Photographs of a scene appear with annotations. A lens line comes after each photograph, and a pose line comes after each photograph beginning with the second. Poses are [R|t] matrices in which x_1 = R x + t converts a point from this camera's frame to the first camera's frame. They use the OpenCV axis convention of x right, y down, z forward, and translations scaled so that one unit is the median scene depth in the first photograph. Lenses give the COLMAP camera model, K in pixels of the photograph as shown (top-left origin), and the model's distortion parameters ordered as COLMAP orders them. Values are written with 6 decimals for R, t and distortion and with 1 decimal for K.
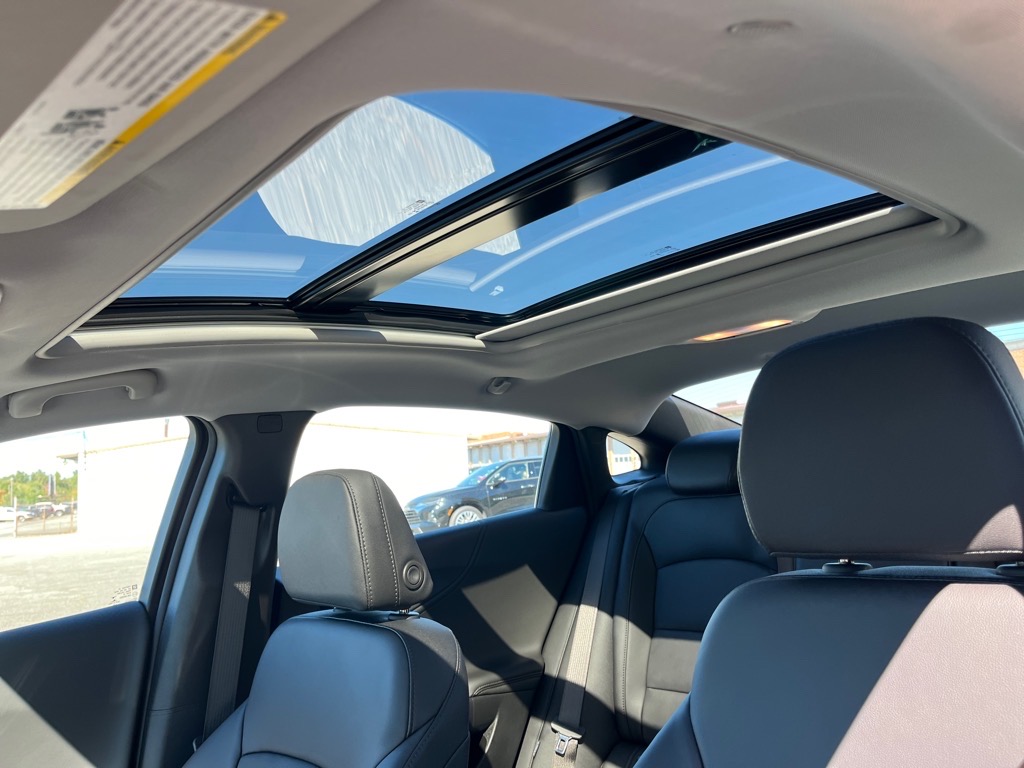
lens RADIAL K [[793.7, 0, 509.6], [0, 793.7, 386.0], [0, 0, 1]] dist [0.026347, -0.014953]
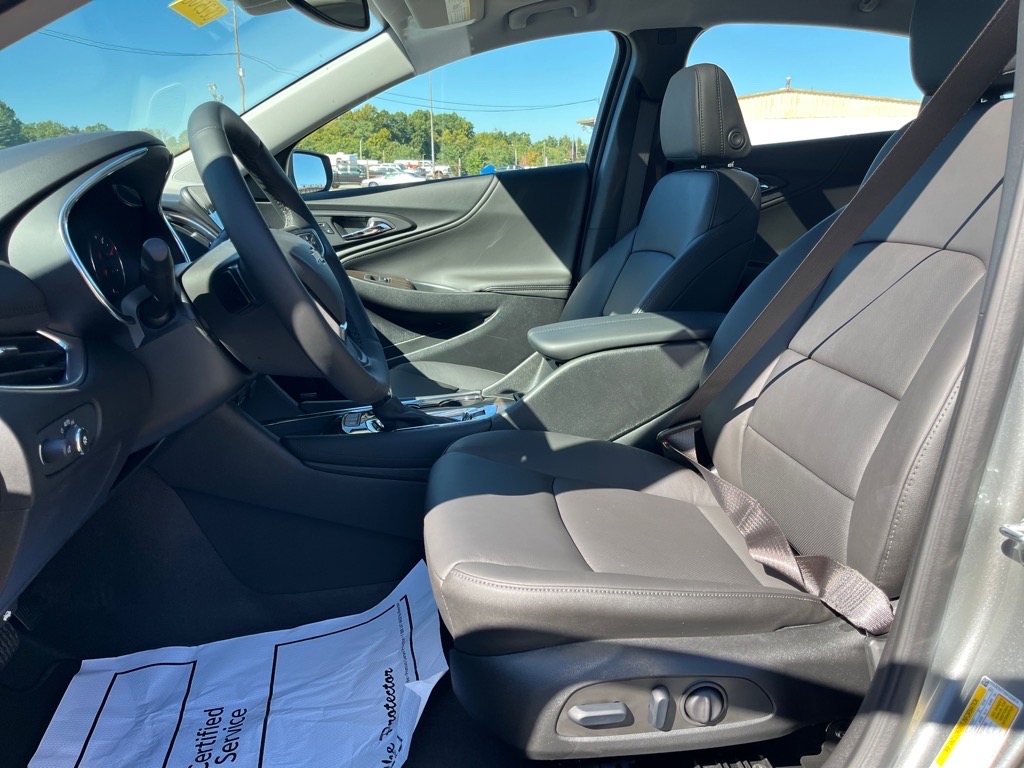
lens RADIAL K [[793.7, 0, 511.8], [0, 793.7, 383.0], [0, 0, 1]] dist [0.026347, -0.014953]
pose [[0.828222, 0.199543, -0.523671, 0.323655], [0.017676, 0.924692, 0.380306, 0.069188], [0.560122, -0.324234, 0.762323, -0.417482]]
